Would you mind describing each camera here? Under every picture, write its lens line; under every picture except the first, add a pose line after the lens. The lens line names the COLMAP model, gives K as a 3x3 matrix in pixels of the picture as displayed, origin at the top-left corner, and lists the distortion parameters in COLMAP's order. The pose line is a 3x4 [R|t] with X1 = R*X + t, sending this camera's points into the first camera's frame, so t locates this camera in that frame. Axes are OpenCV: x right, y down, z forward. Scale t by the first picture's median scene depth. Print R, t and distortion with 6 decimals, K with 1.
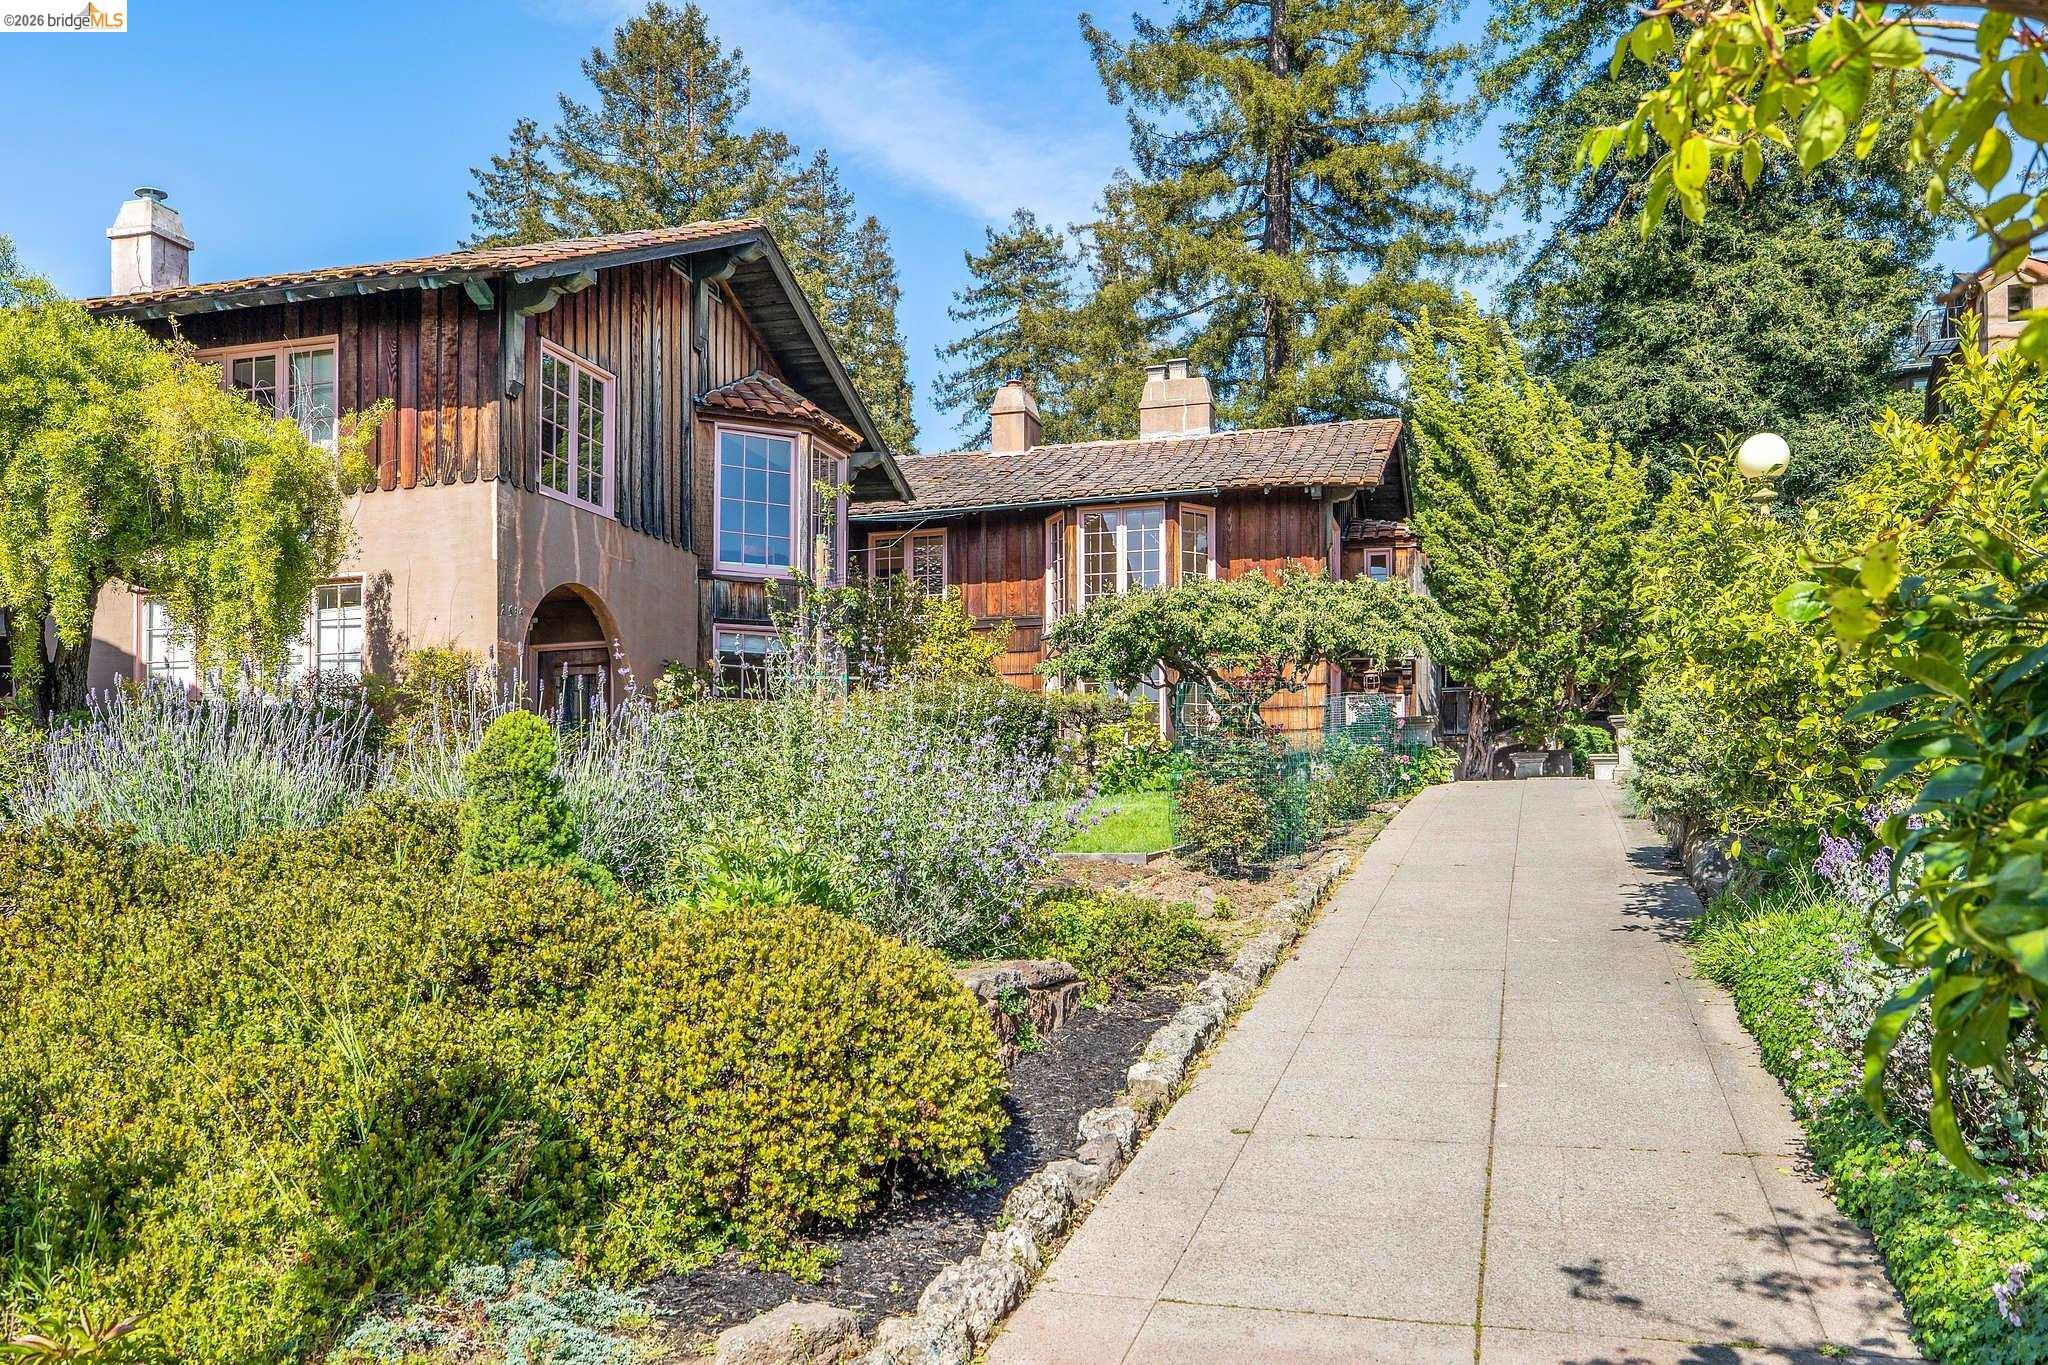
lens RADIAL K [[1791.6, 0, 1024.0], [0, 1791.6, 682.5], [0, 0, 1]] dist [-0.003081, -0.000298]
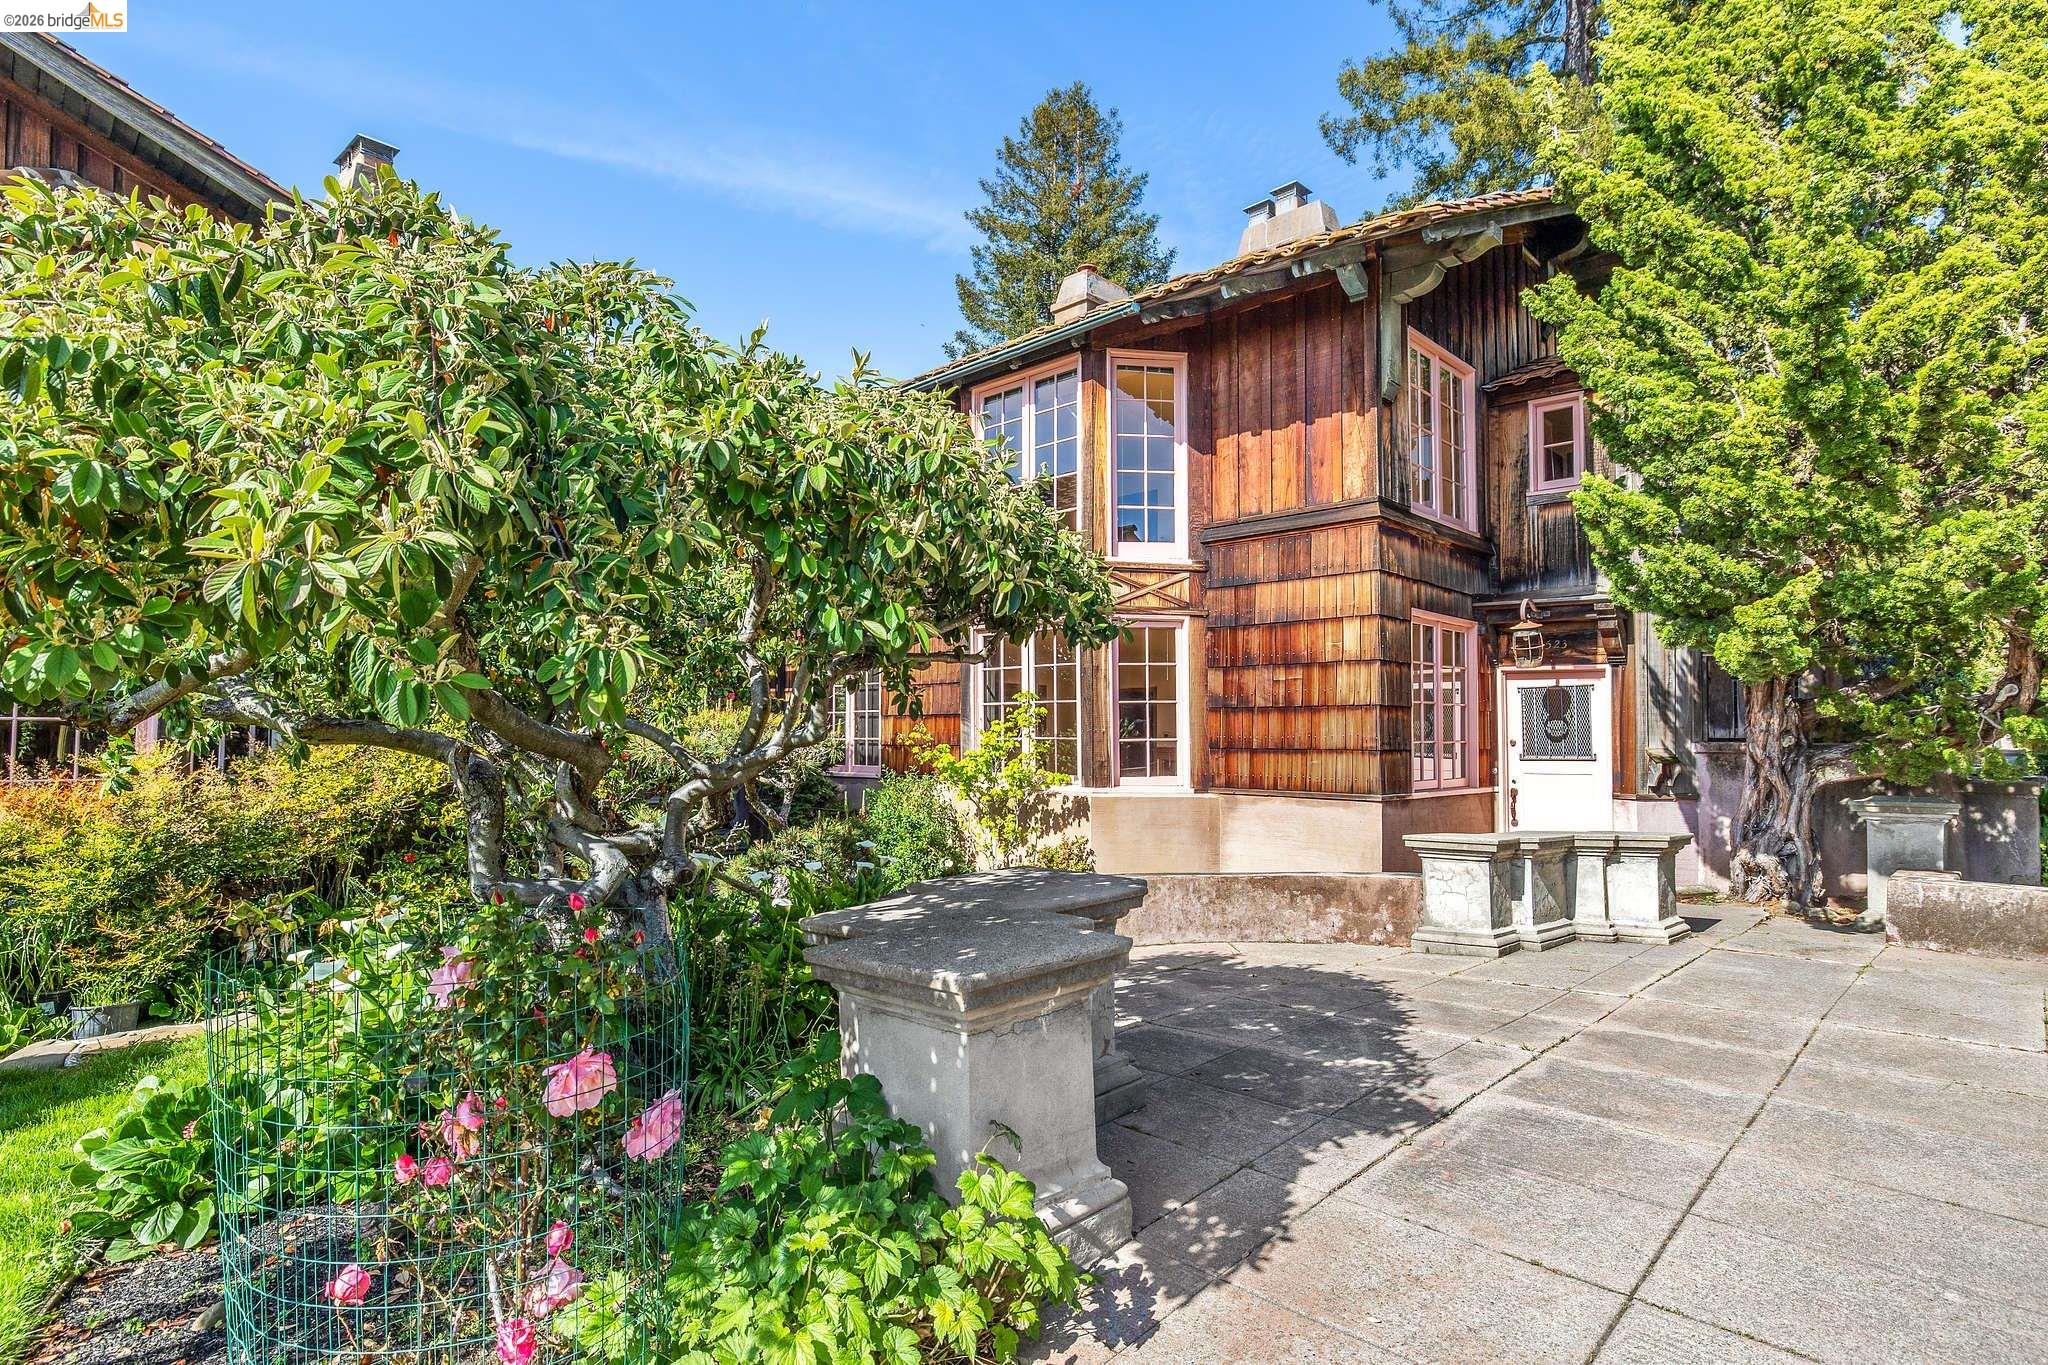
lens RADIAL K [[1053.7, 0, 1024.0], [0, 1053.7, 655.5], [0, 0, 1]] dist [0.000644, 0.000095]
pose [[0.886657, -0.029685, -0.461473, 0.312480], [0.046219, 0.998629, 0.024565, -0.018307], [0.460112, -0.043109, 0.886814, 0.997230]]
